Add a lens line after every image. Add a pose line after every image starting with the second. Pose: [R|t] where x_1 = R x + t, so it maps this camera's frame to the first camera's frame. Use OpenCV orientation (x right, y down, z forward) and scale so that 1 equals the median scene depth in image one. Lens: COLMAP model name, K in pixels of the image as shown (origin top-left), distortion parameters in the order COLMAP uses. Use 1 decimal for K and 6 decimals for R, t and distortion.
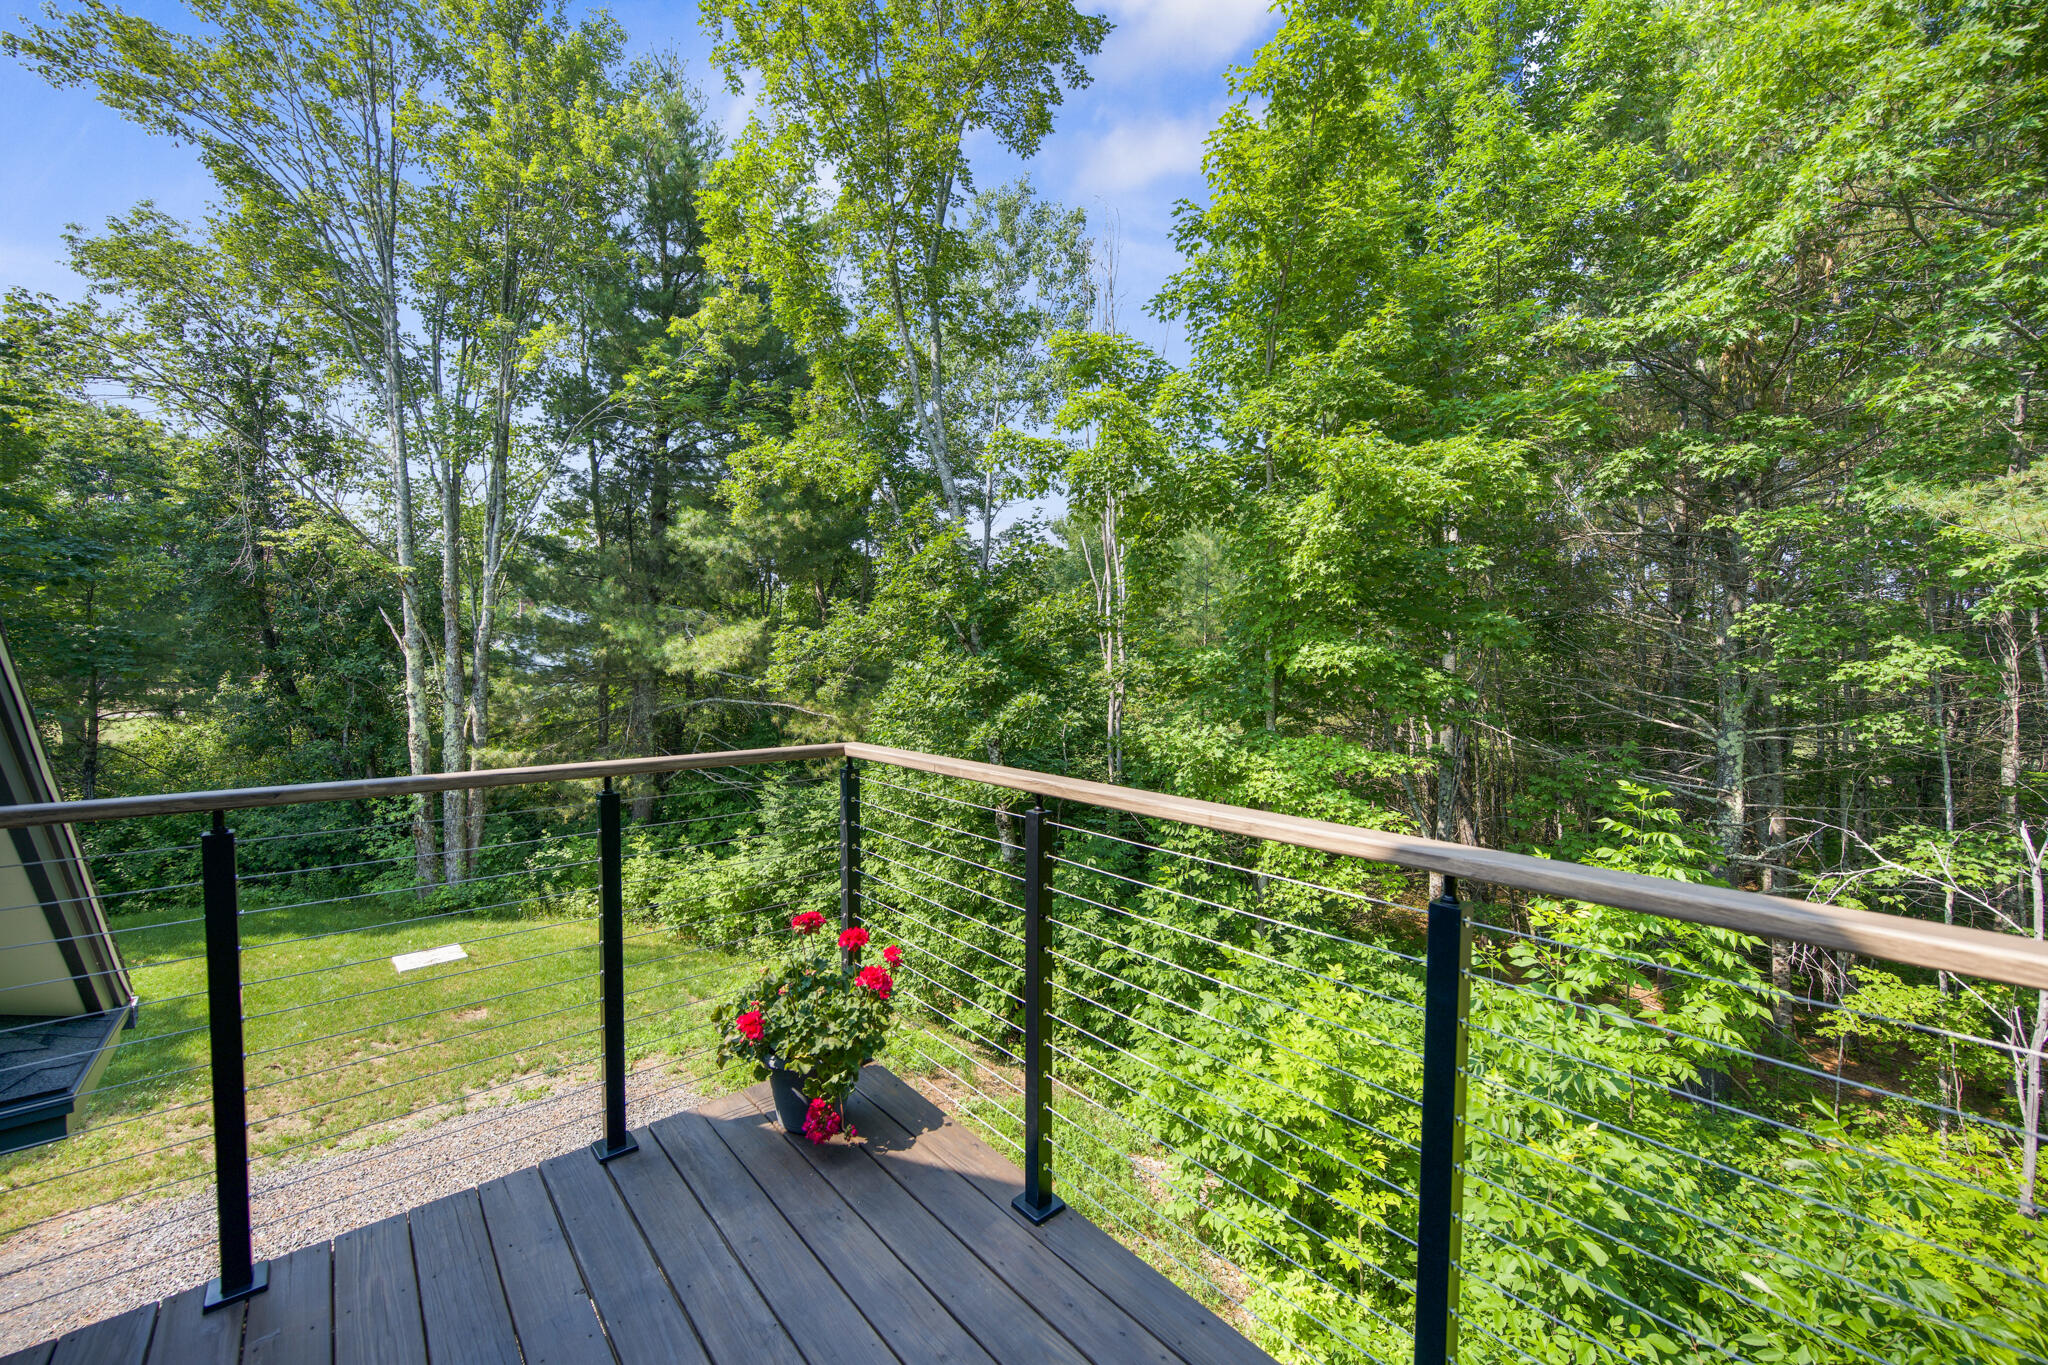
lens RADIAL K [[810.7, 0, 1023.5], [0, 810.7, 671.1], [0, 0, 1]] dist [-0.006532, -0.000061]
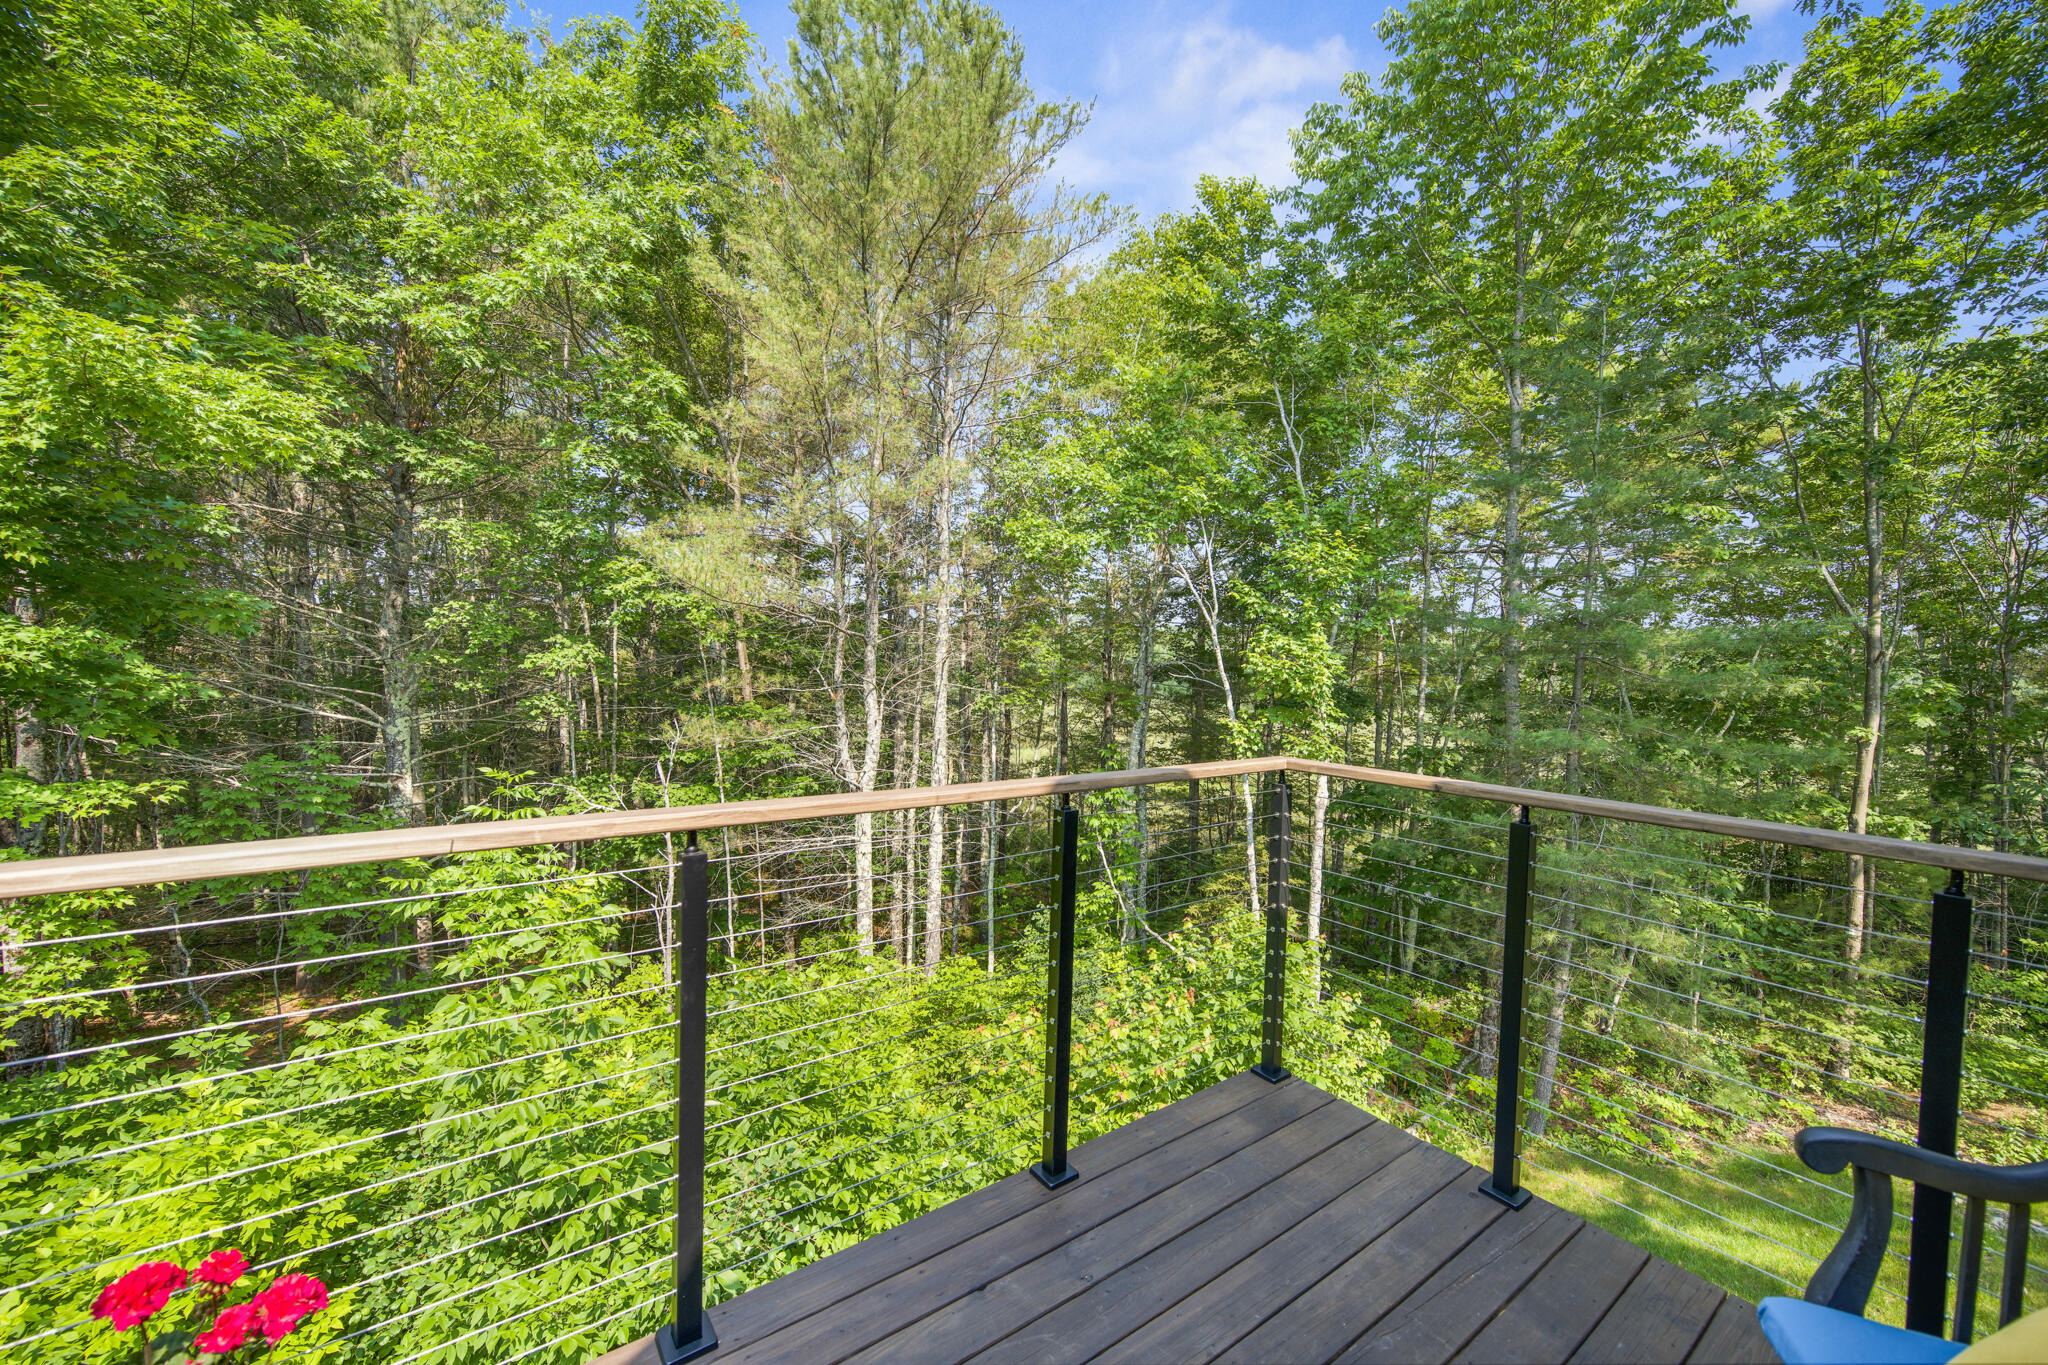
lens RADIAL K [[810.7, 0, 1023.5], [0, 810.7, 671.1], [0, 0, 1]] dist [-0.006532, -0.000061]
pose [[0.067822, -0.014228, 0.997596, -0.163712], [-0.000621, 0.999898, 0.014303, -0.003785], [-0.997697, -0.001590, 0.067806, 0.137454]]
